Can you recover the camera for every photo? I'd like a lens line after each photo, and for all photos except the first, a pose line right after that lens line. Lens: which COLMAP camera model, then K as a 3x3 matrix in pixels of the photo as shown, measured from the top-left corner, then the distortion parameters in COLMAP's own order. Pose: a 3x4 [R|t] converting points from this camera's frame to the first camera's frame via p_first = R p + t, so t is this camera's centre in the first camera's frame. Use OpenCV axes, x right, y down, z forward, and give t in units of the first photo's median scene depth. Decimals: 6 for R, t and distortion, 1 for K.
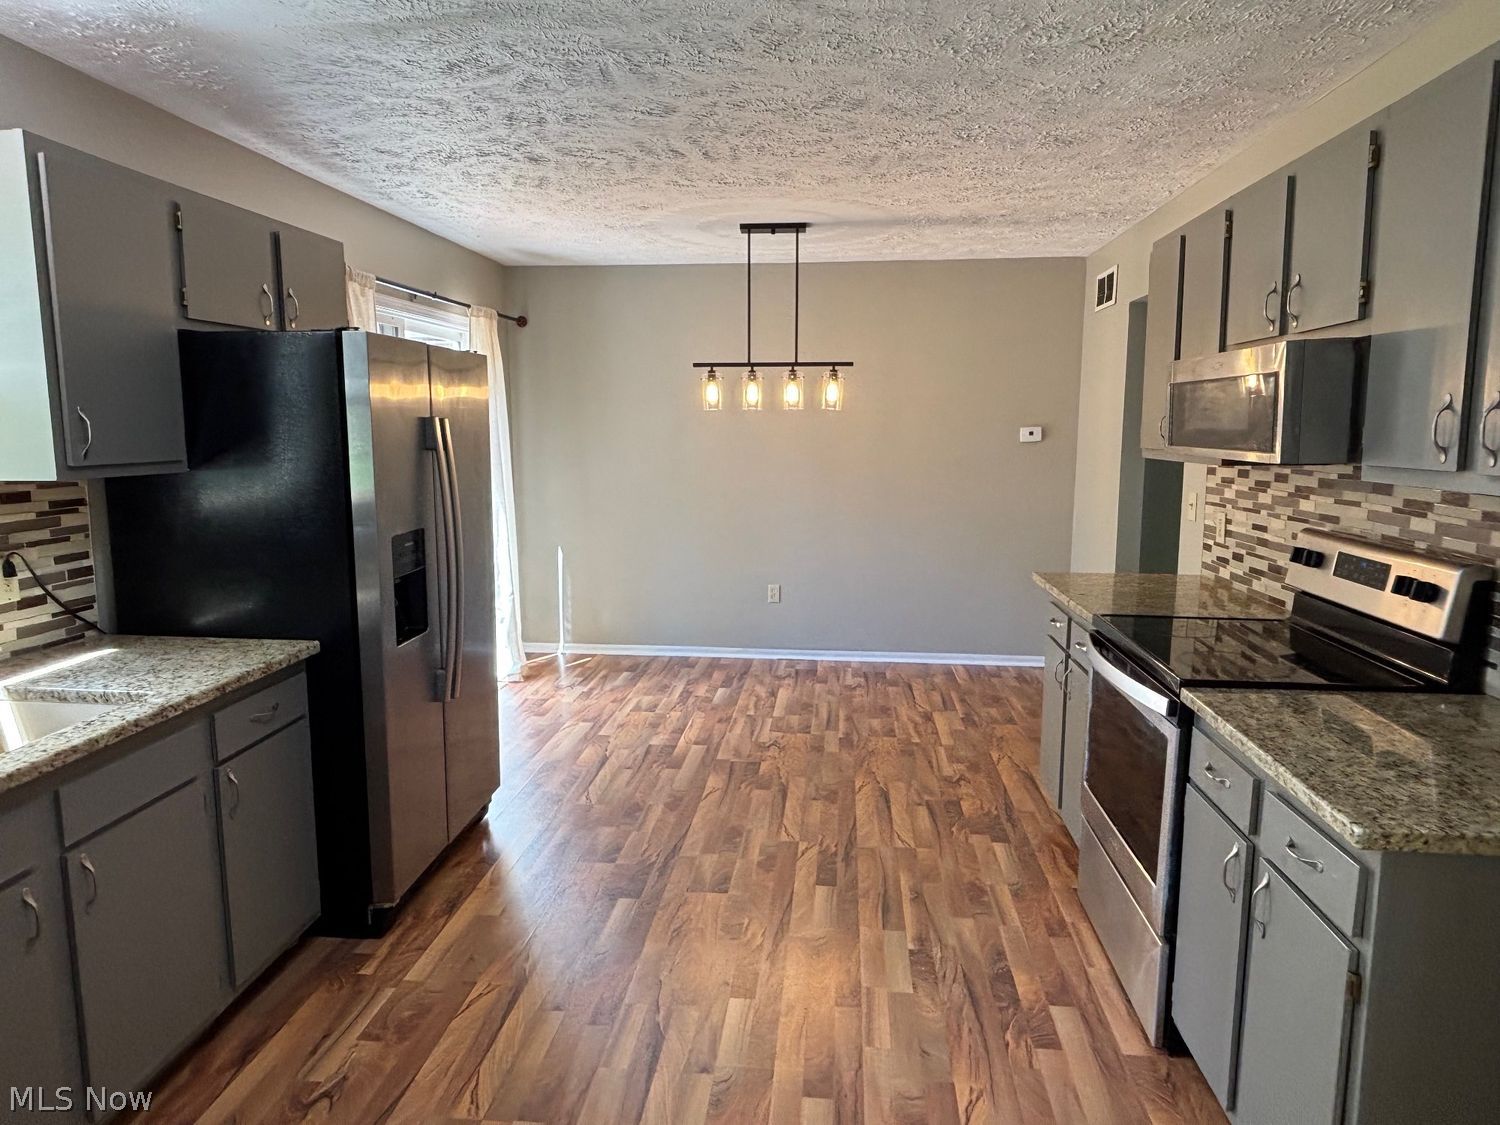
lens RADIAL K [[958.5, 0, 745.7], [0, 958.5, 559.1], [0, 0, 1]] dist [0.057984, -0.084557]
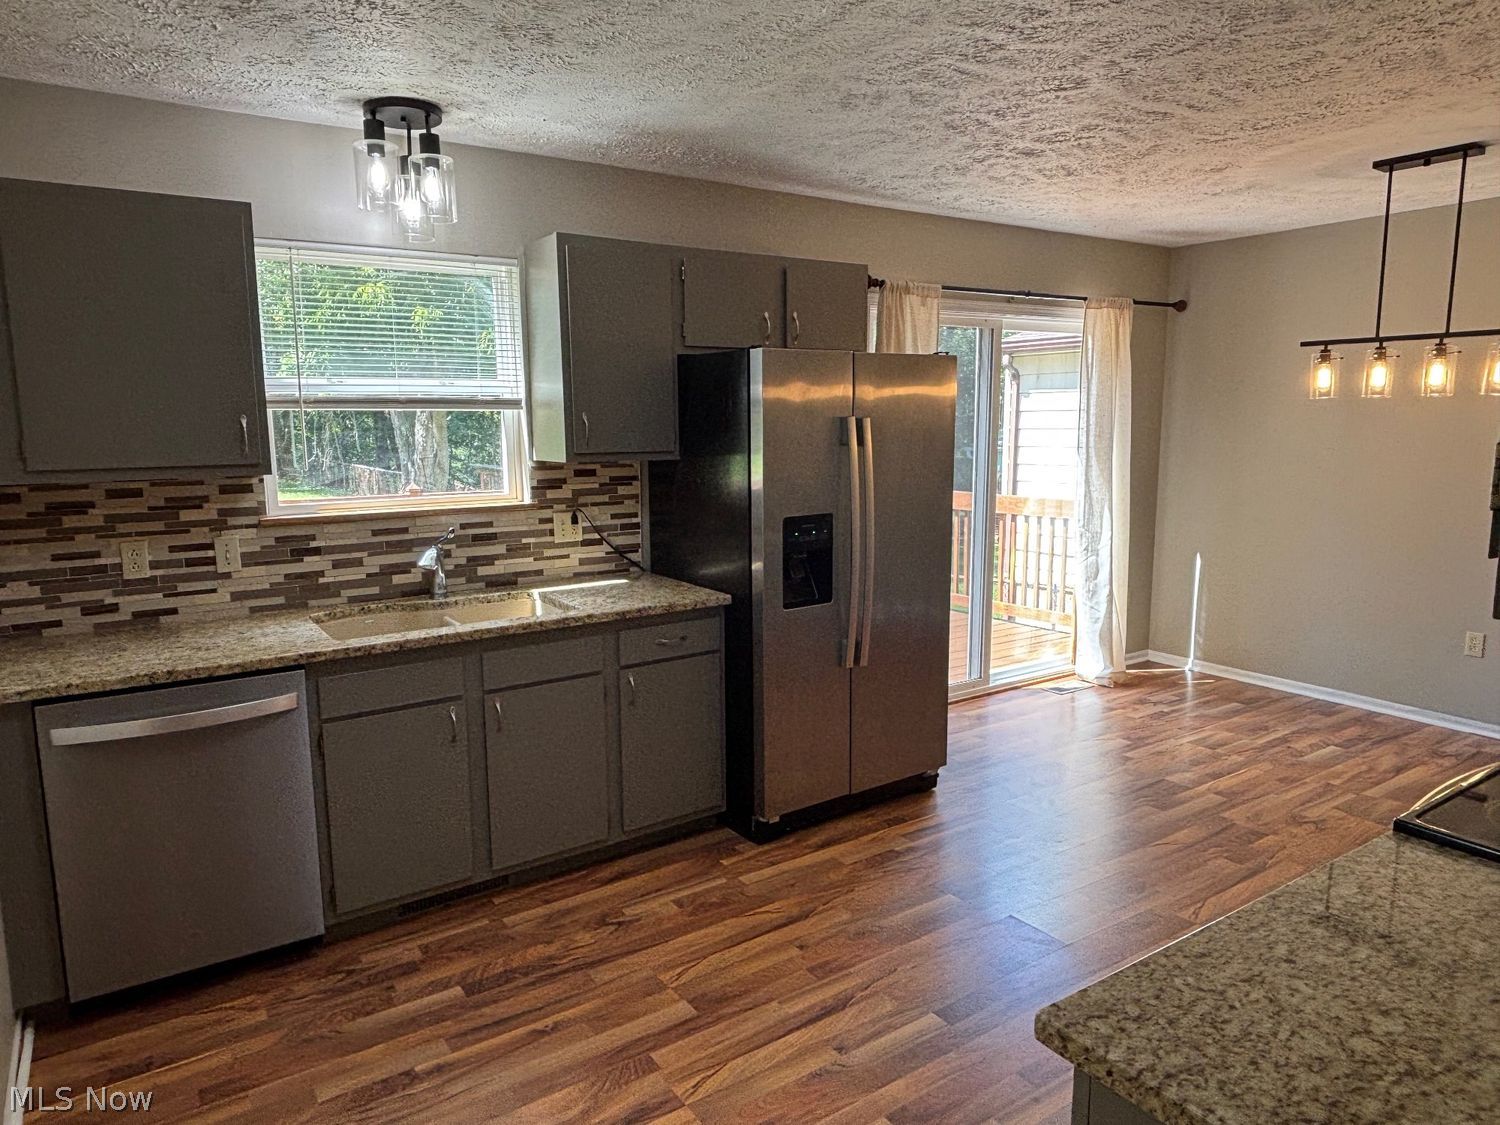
lens RADIAL K [[961.6, 0, 740.7], [0, 961.6, 563.2], [0, 0, 1]] dist [0.064677, -0.090969]
pose [[0.639658, 0.109295, -0.760849, 0.477053], [-0.098778, 0.993320, 0.059645, -0.030846], [0.762286, 0.037003, 0.646182, 0.174322]]
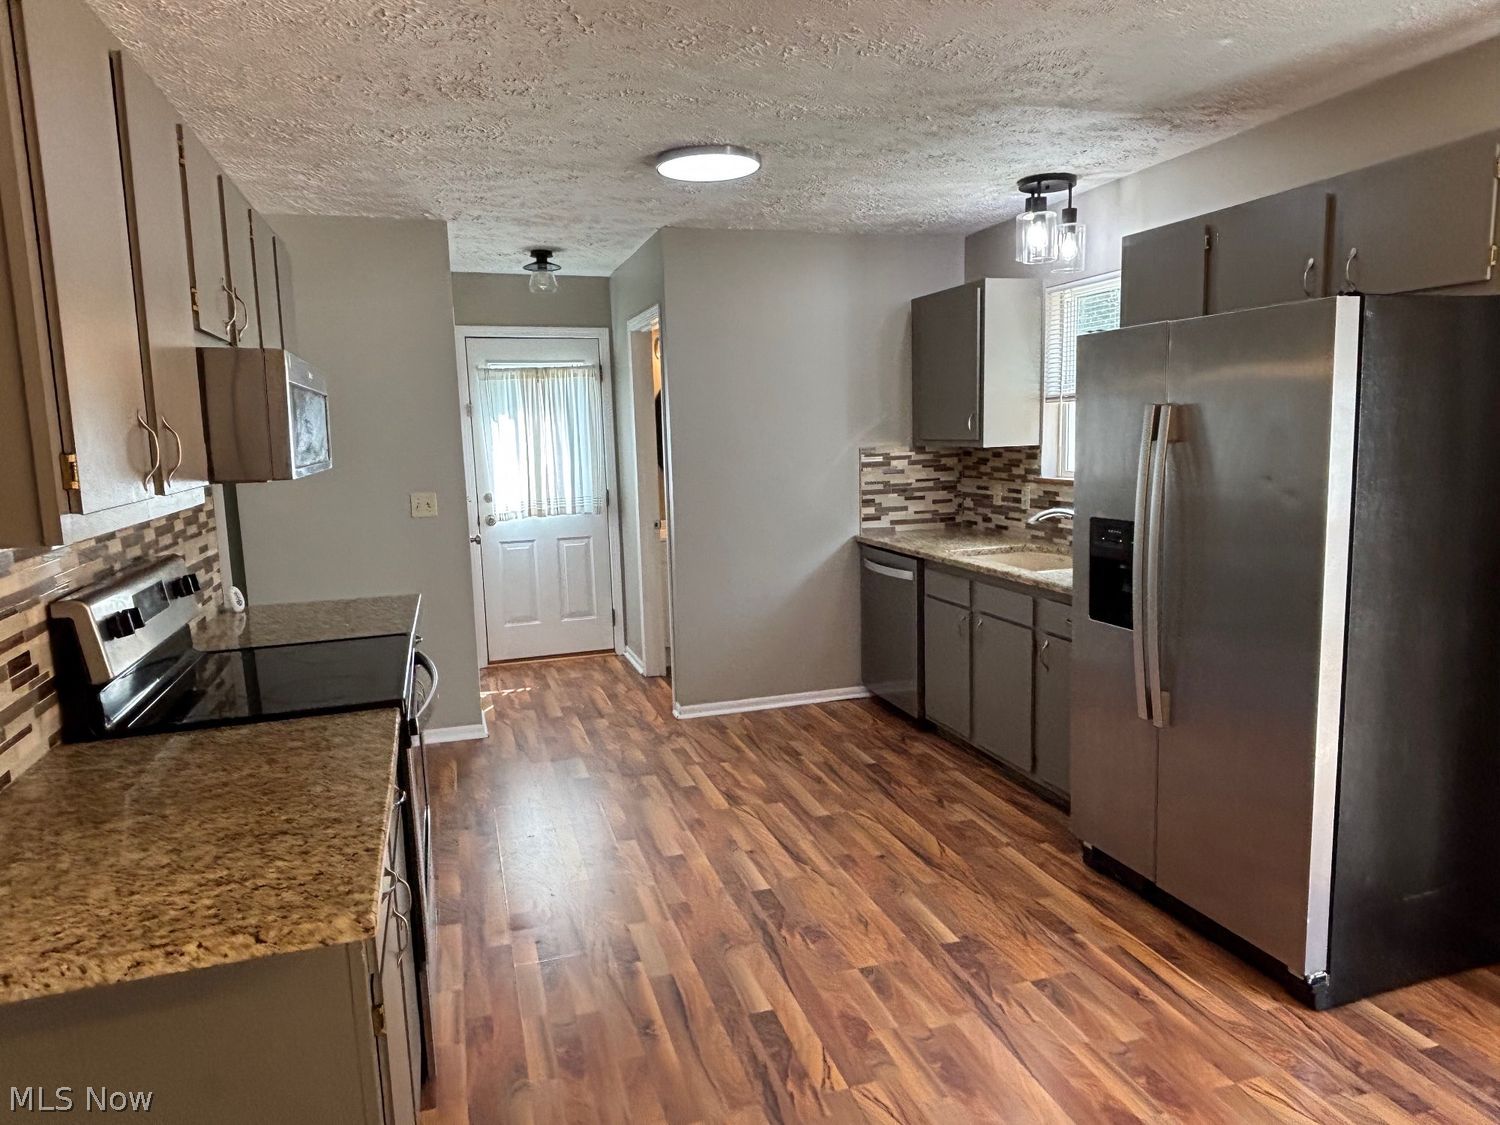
lens RADIAL K [[961.6, 0, 740.7], [0, 961.6, 563.2], [0, 0, 1]] dist [0.064677, -0.090969]
pose [[-0.920552, 0.082617, -0.381783, 0.392923], [-0.025031, 0.962892, 0.268722, -0.240171], [0.389817, 0.256929, -0.884325, 1.695127]]
